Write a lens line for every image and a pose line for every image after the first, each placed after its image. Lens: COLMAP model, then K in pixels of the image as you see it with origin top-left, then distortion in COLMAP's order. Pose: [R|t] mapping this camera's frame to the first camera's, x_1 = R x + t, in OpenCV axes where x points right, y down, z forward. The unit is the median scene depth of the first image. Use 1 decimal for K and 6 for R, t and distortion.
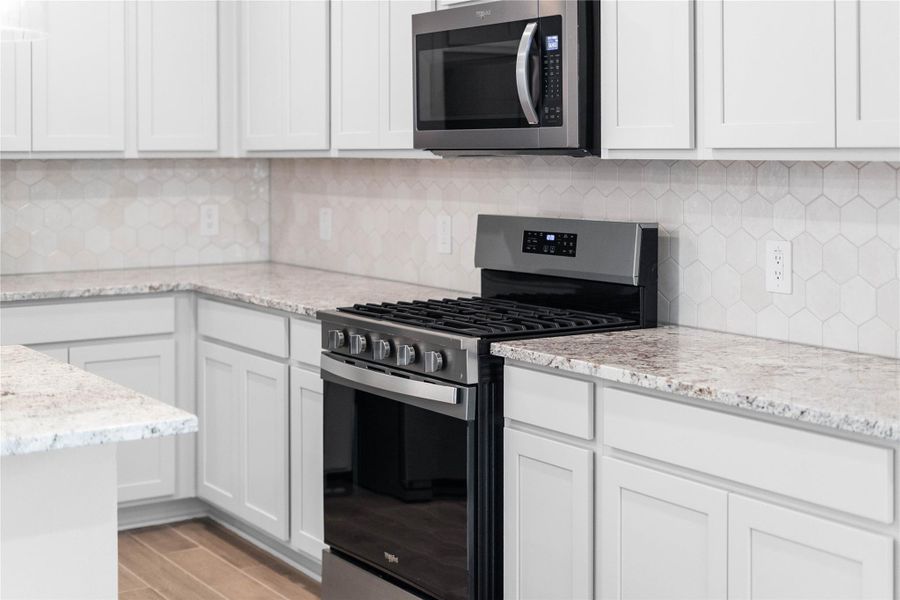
lens RADIAL K [[1365.6, 0, 465.5], [0, 1365.6, 172.1], [0, 0, 1]] dist [-0.008564, 0.000000]
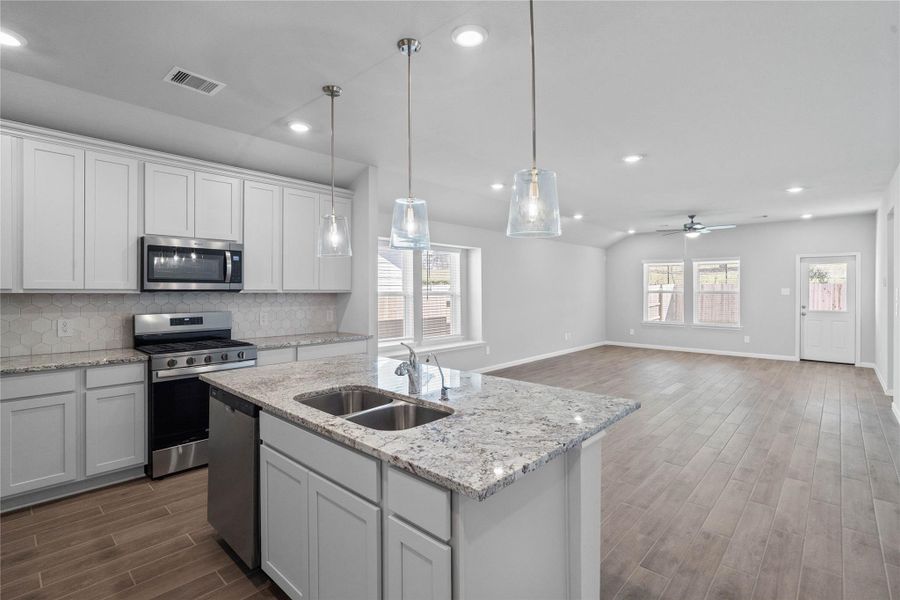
lens RADIAL K [[422.2, 0, 449.4], [0, 422.2, 294.1], [0, 0, 1]] dist [-0.017052, -0.000288]
pose [[-0.235291, -0.005601, 0.971909, -0.980208], [0.012792, 0.999879, 0.008860, -0.008228], [-0.971841, 0.014518, -0.235190, 0.664592]]
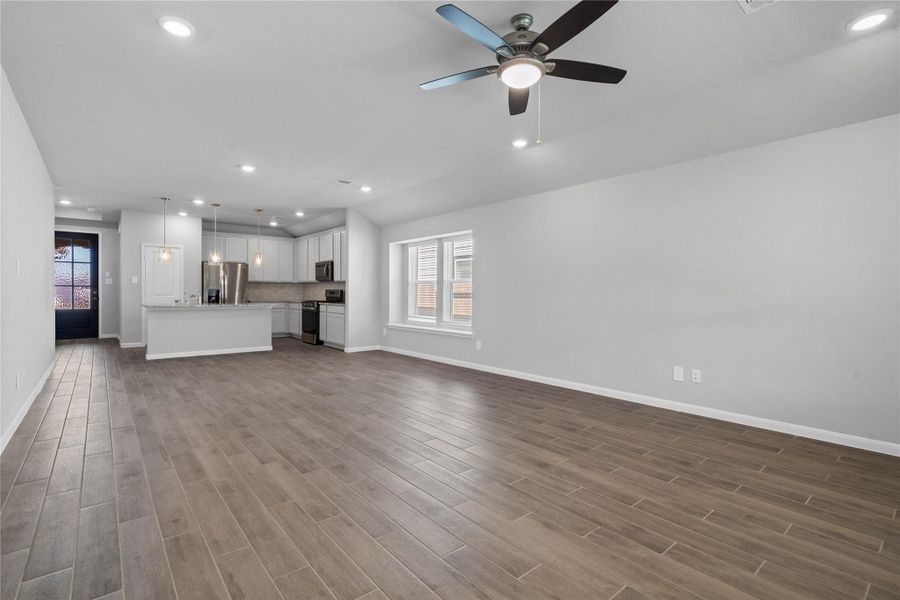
lens RADIAL K [[426.7, 0, 453.5], [0, 426.7, 294.7], [0, 0, 1]] dist [-0.012583, 0.003491]
pose [[0.994507, 0.008591, 0.104313, 0.505022], [-0.007646, 0.999926, -0.009456, 0.082417], [-0.104387, 0.008607, 0.994500, -1.514689]]
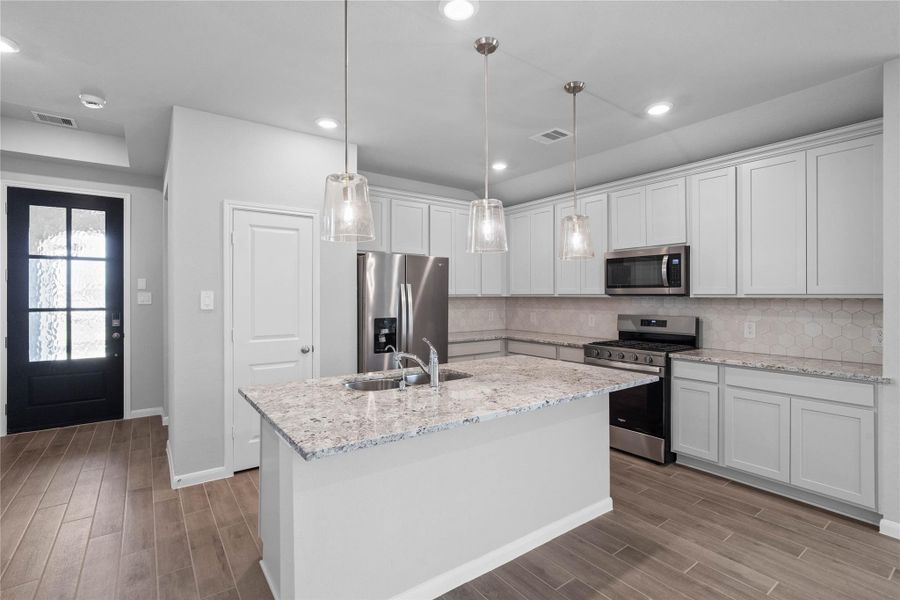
lens RADIAL K [[426.7, 0, 450.7], [0, 426.7, 294.2], [0, 0, 1]] dist [-0.012583, 0.003491]
pose [[0.999342, 0.002210, 0.036211, -0.465569], [-0.001561, 0.999838, -0.017958, 0.001842], [-0.036244, 0.017889, 0.999183, 0.000958]]
